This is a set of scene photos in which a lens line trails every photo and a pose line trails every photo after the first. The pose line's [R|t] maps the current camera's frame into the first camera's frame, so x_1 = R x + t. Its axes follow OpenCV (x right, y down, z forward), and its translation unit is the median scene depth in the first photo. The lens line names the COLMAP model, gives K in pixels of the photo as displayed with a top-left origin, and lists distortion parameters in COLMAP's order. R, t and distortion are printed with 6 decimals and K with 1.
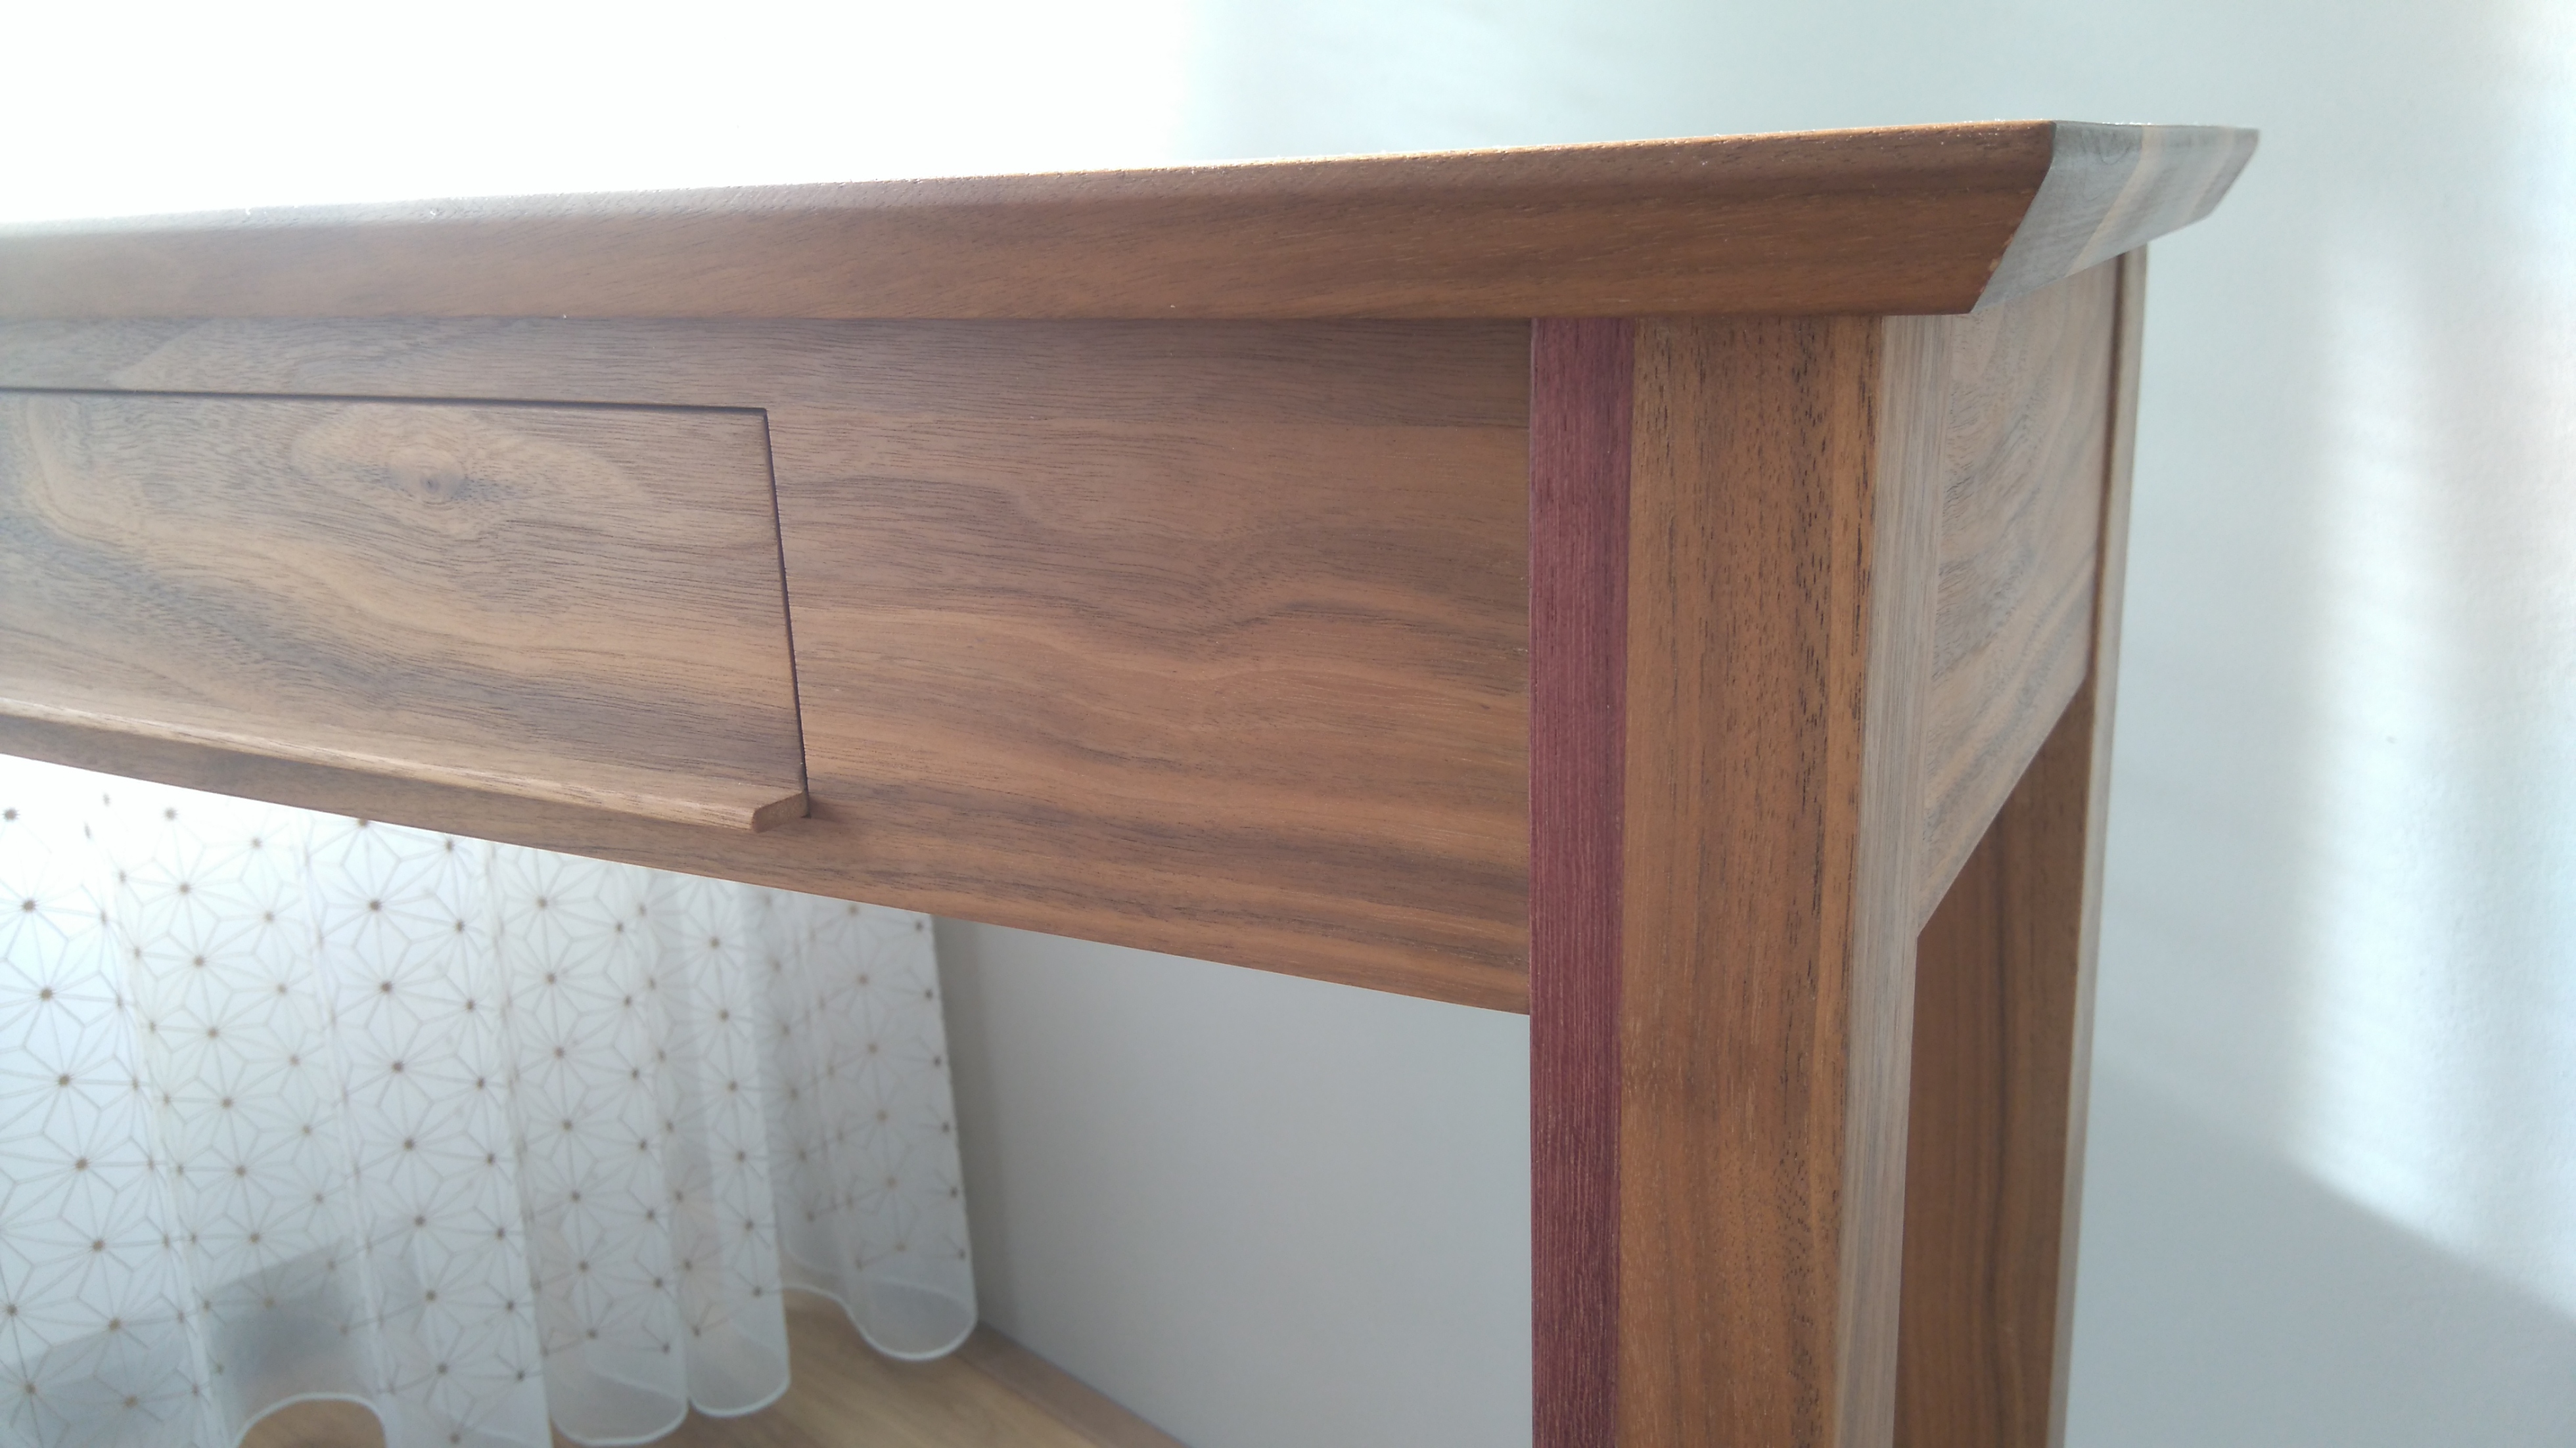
lens RADIAL K [[2014.4, 0, 1288.0], [0, 2014.4, 724.0], [0, 0, 1]] dist [0.123638, -0.246058]
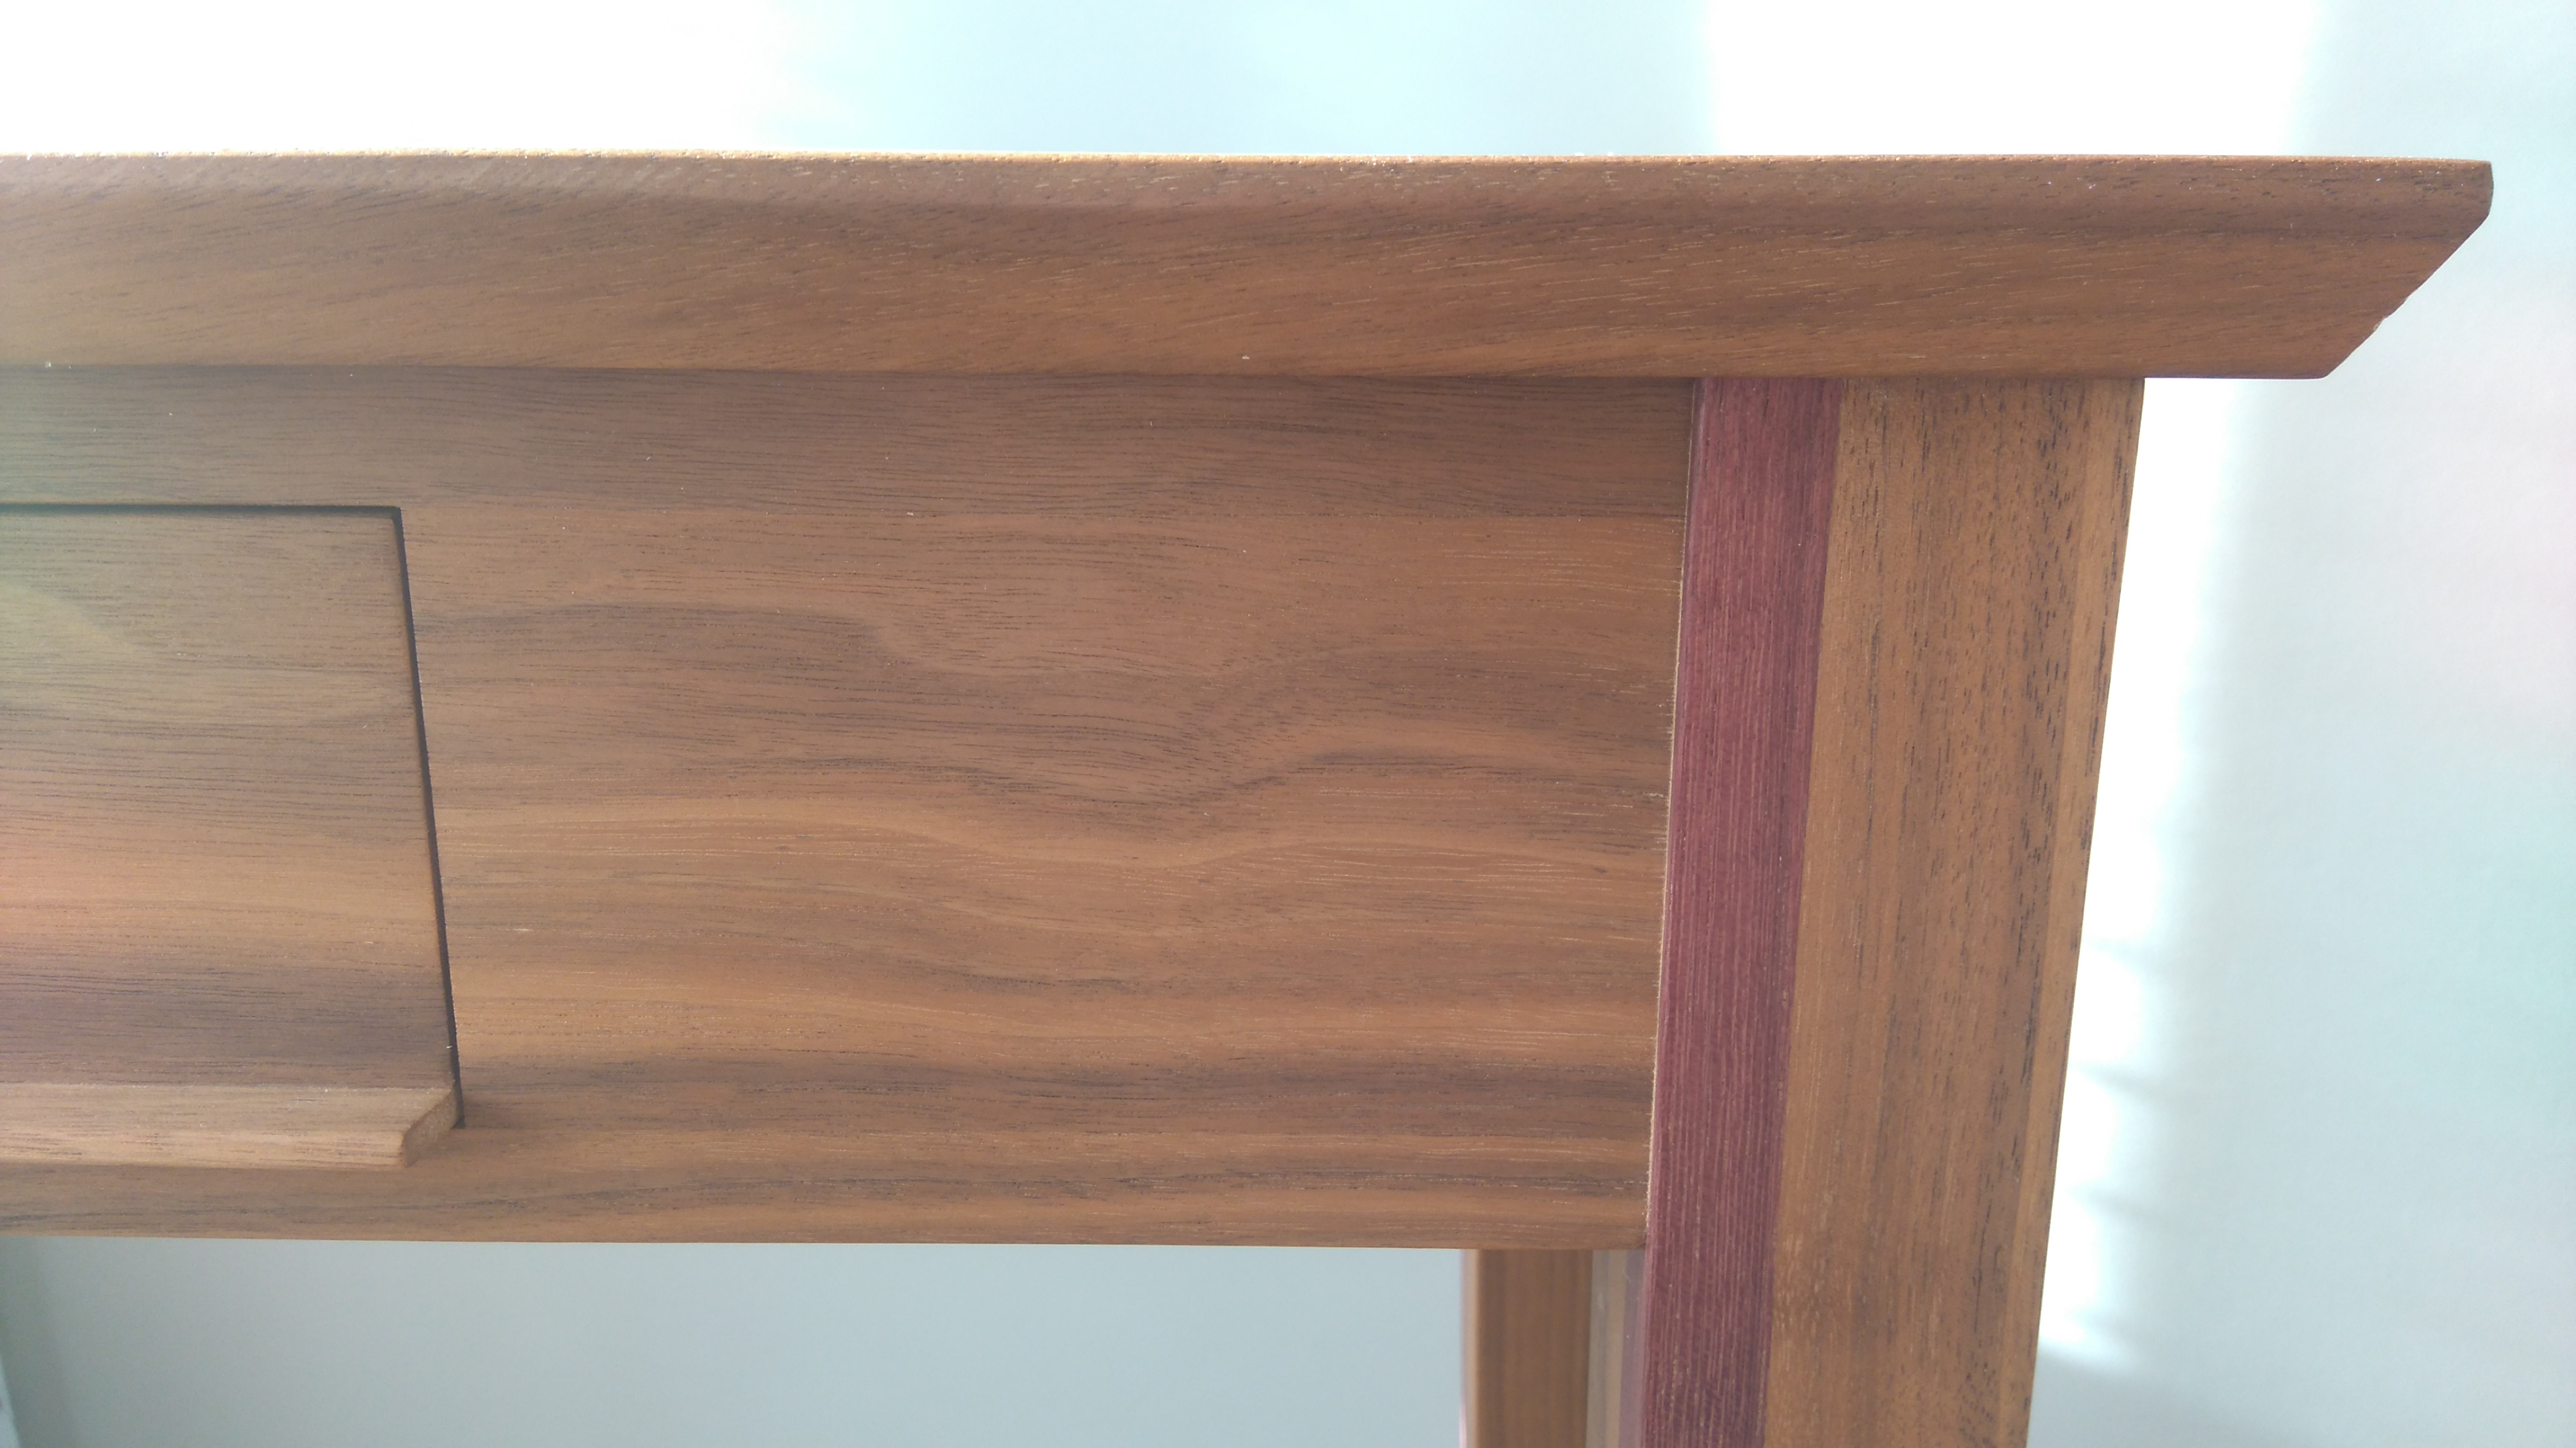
lens RADIAL K [[2014.4, 0, 1288.0], [0, 2014.4, 724.0], [0, 0, 1]] dist [0.123638, -0.246058]
pose [[0.882366, -0.070151, 0.465306, -0.371492], [0.084125, 0.996412, -0.009305, -0.068090], [-0.462983, 0.047354, 0.885101, 0.359521]]
